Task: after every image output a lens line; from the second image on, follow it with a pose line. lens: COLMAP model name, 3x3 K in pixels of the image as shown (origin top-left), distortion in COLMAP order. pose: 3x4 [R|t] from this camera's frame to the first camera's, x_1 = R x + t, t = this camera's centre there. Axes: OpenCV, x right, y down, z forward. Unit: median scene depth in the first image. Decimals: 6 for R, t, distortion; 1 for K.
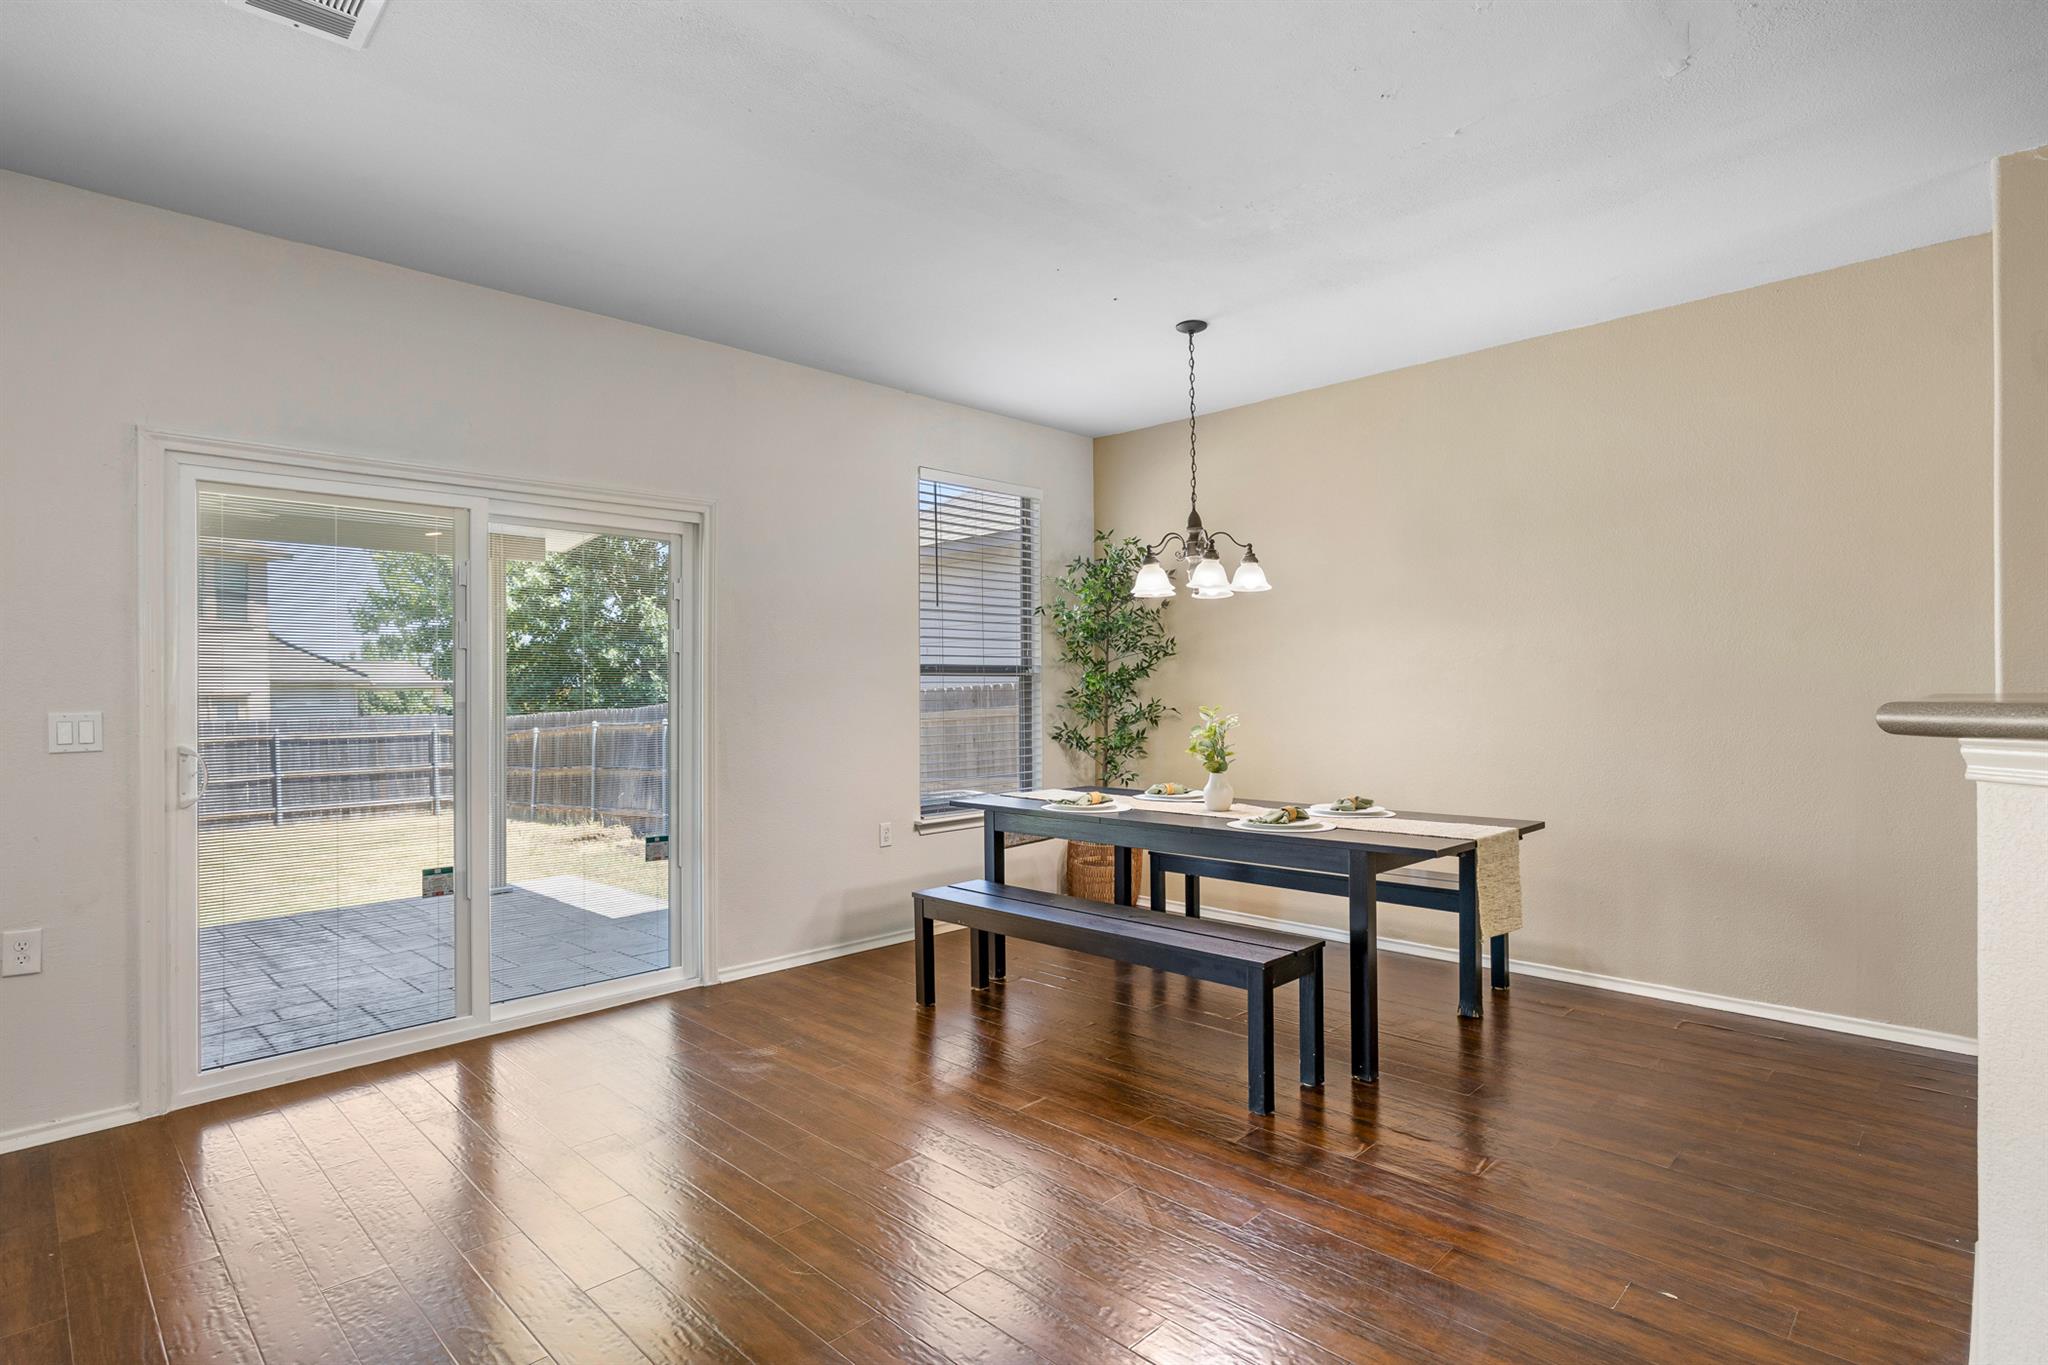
lens RADIAL K [[1013.1, 0, 1022.6], [0, 1013.1, 677.9], [0, 0, 1]] dist [0.000195, 0.000109]
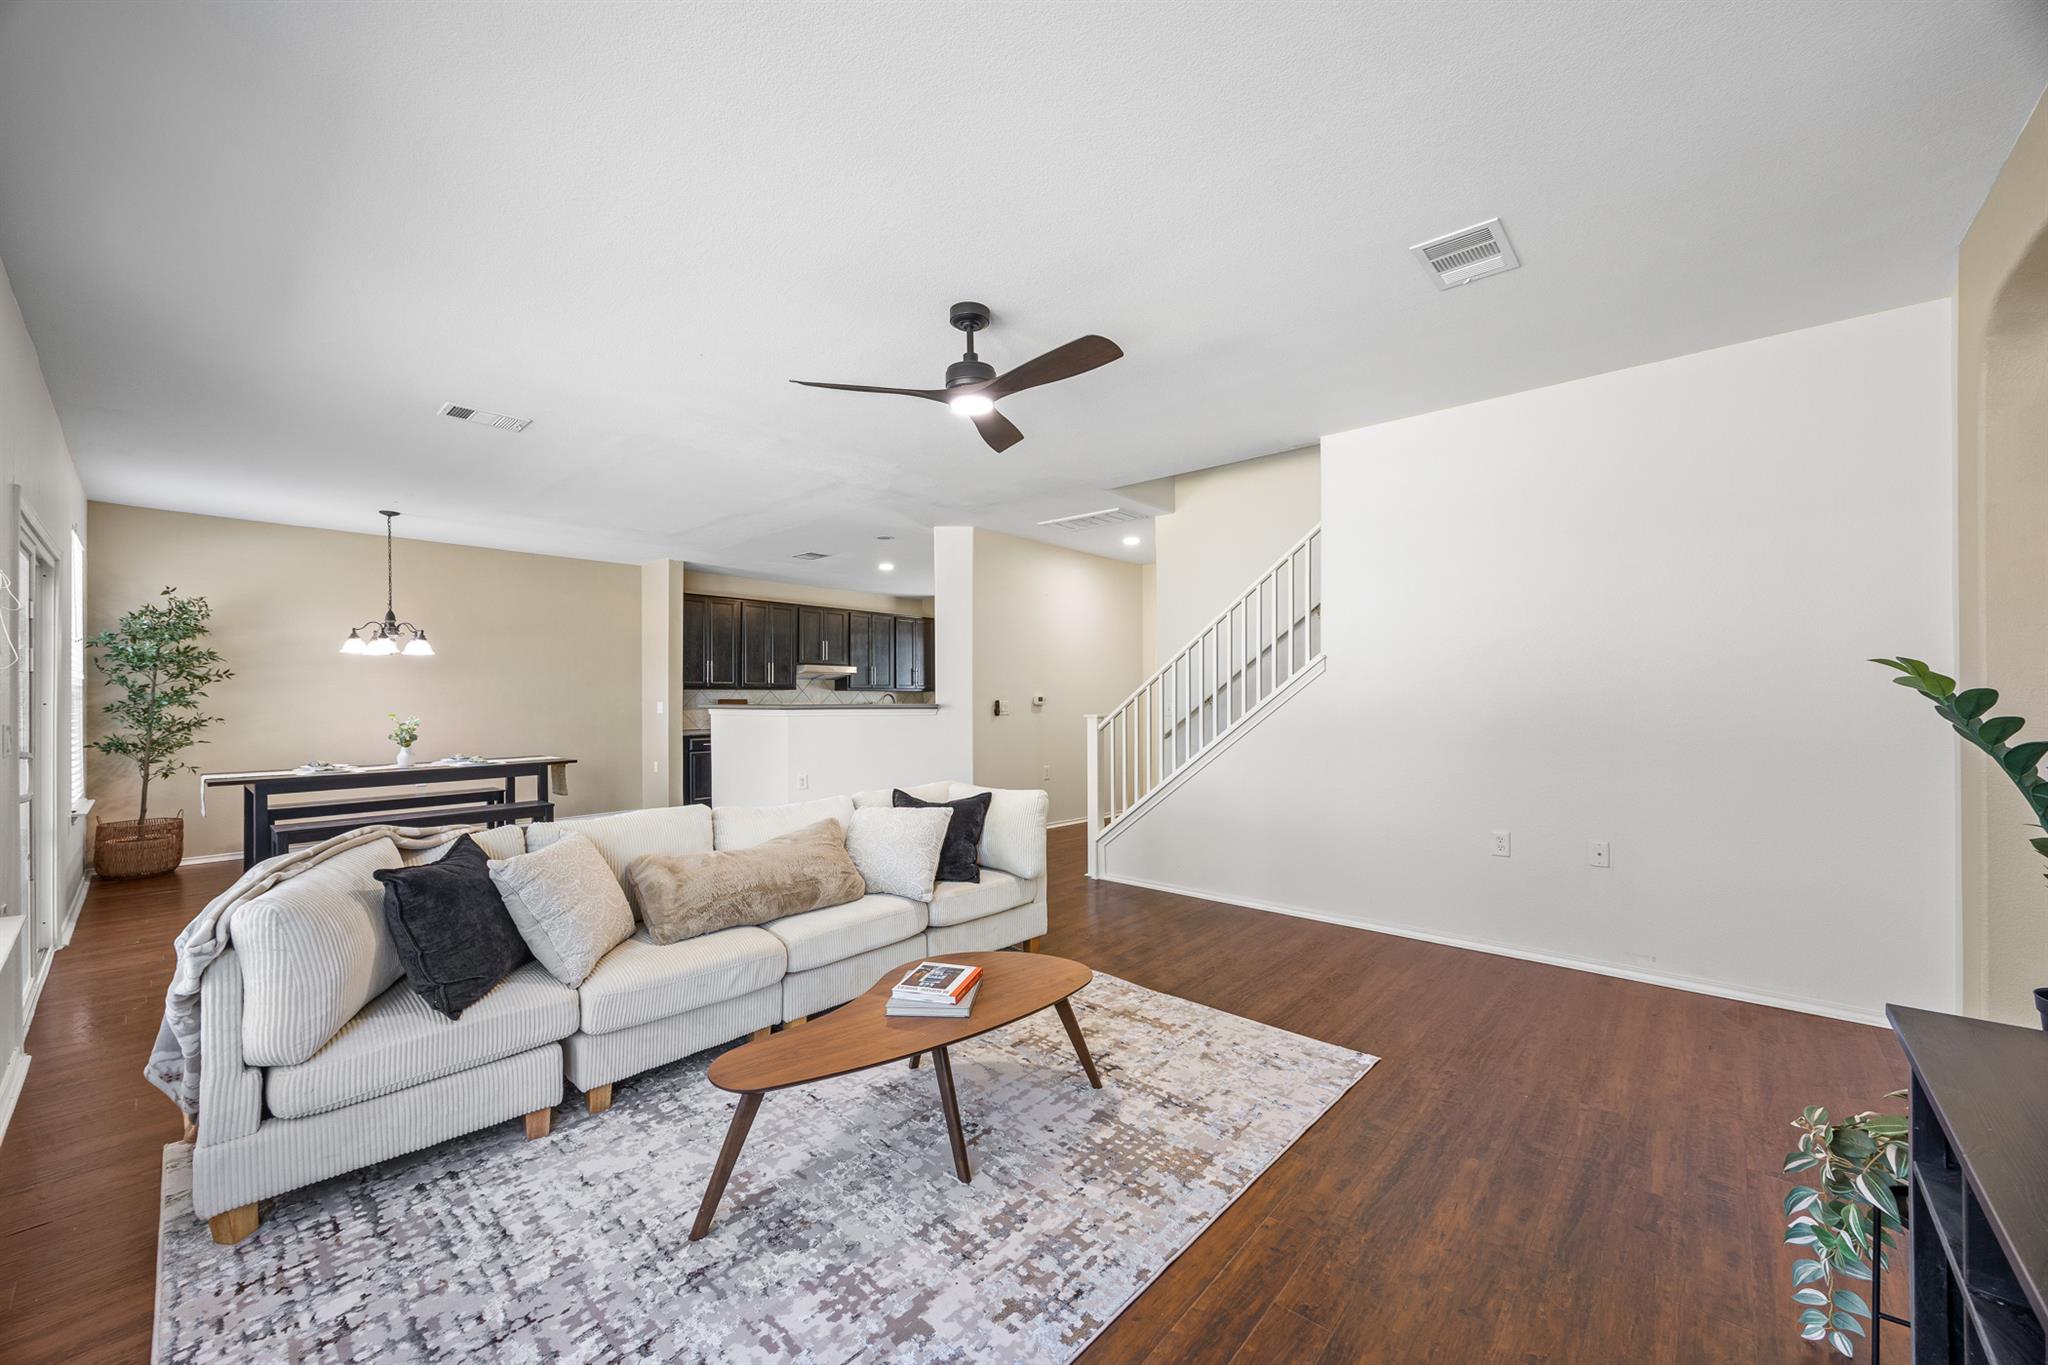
lens RADIAL K [[791.7, 0, 1012.6], [0, 791.7, 686.1], [0, 0, 1]] dist [-0.000067, -0.000106]
pose [[-0.045637, 0.019847, 0.998761, -0.347133], [-0.003628, 0.999793, -0.020033, 0.000792], [-0.998951, -0.004538, -0.045556, -0.025295]]
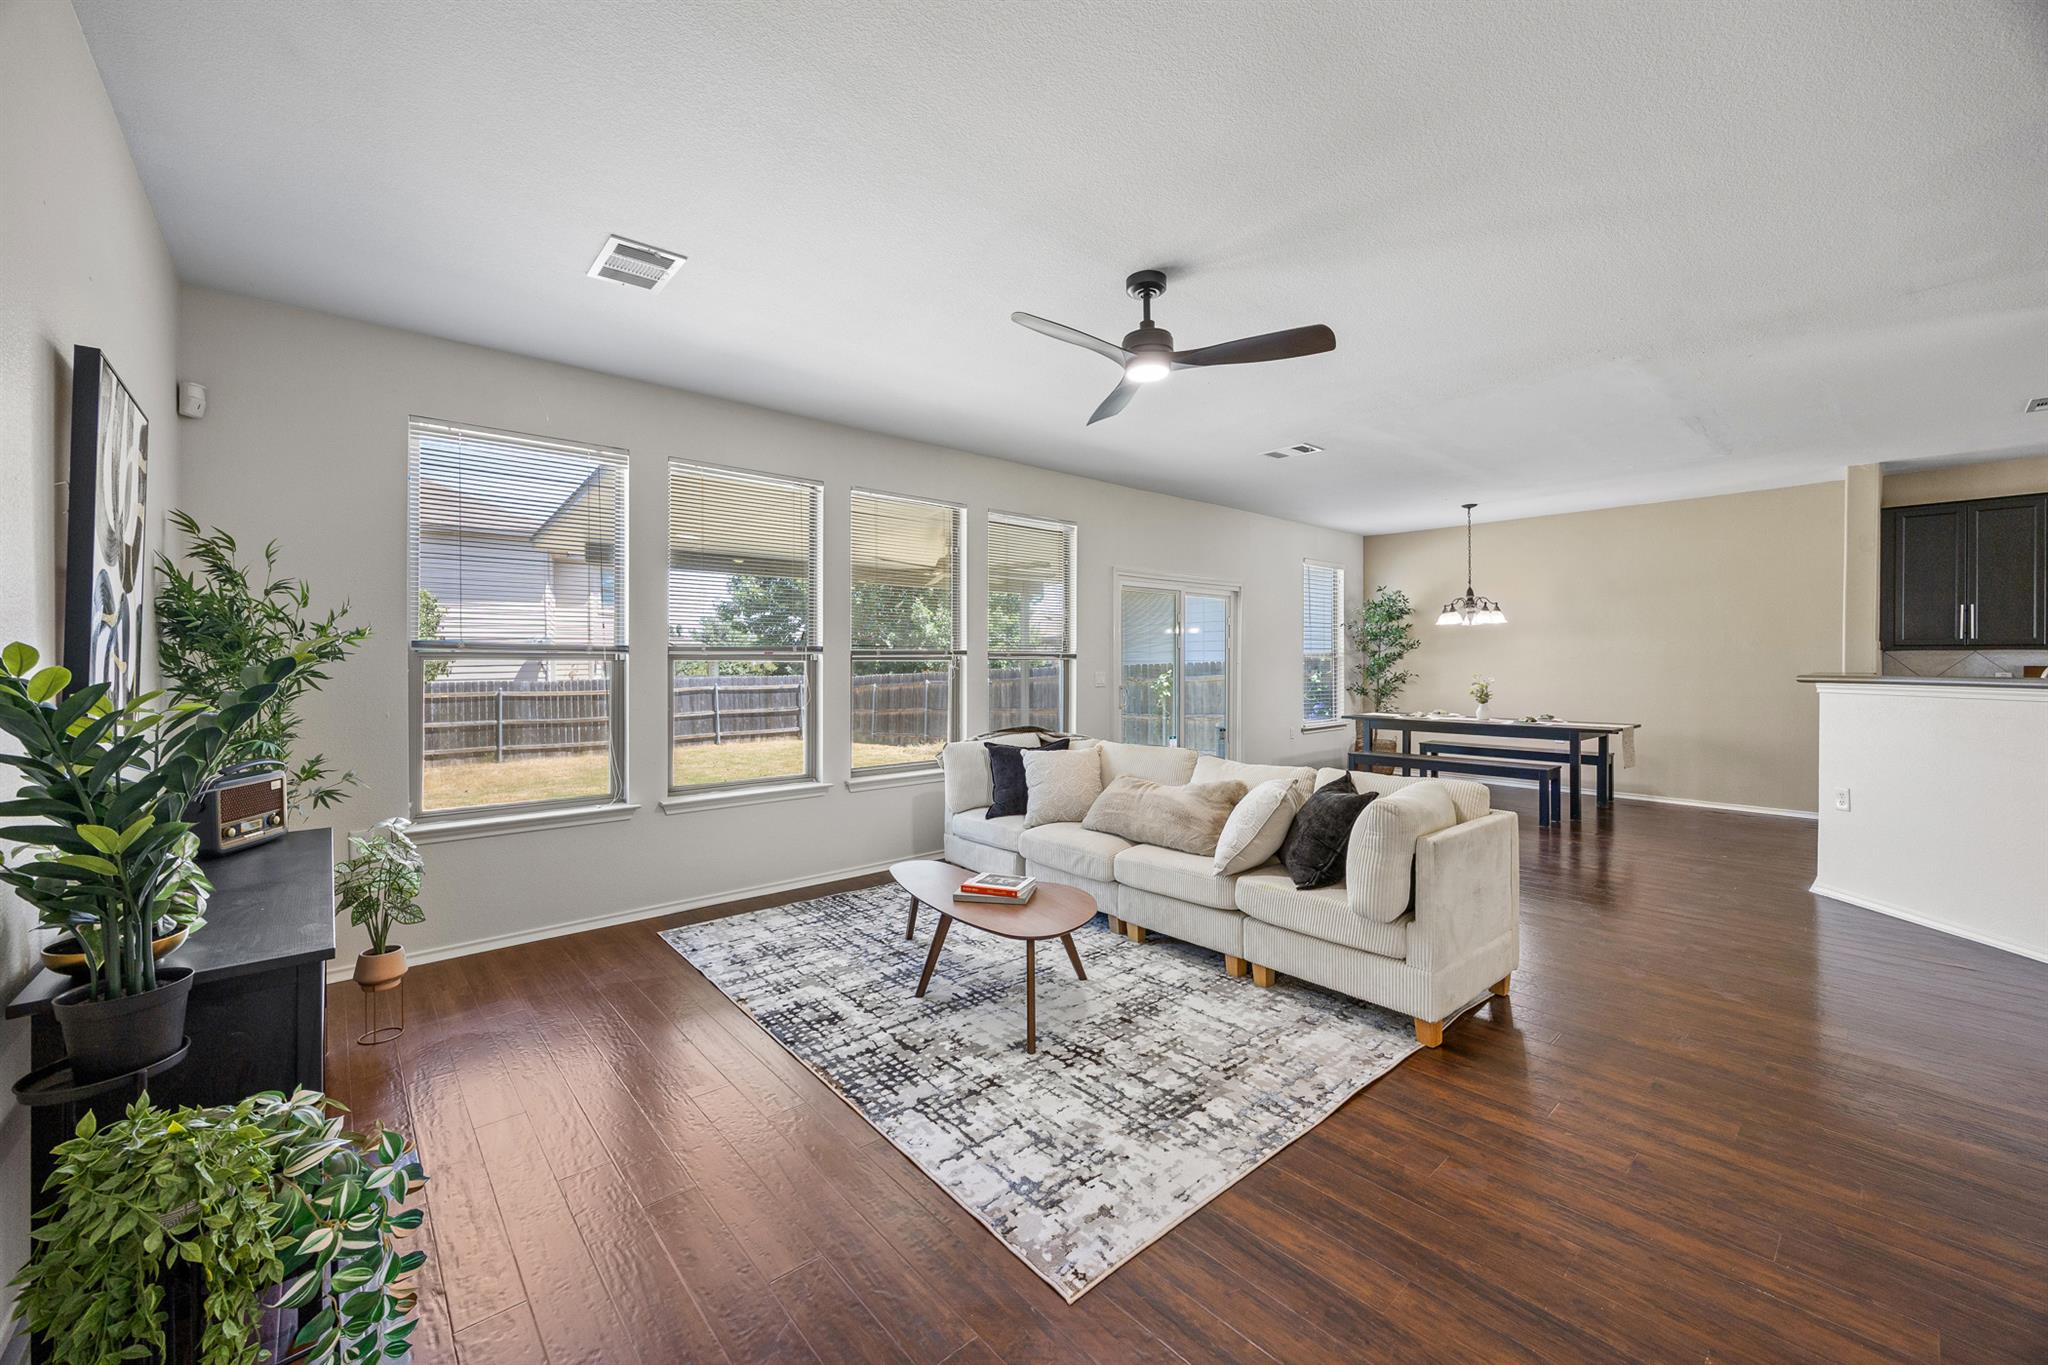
lens RADIAL K [[791.7, 0, 1020.4], [0, 791.7, 651.3], [0, 0, 1]] dist [-0.000067, -0.000106]
pose [[0.997718, 0.005627, -0.067290, -0.181046], [-0.005505, 0.999983, 0.001999, -0.005265], [0.067300, -0.001624, 0.997731, -0.210991]]
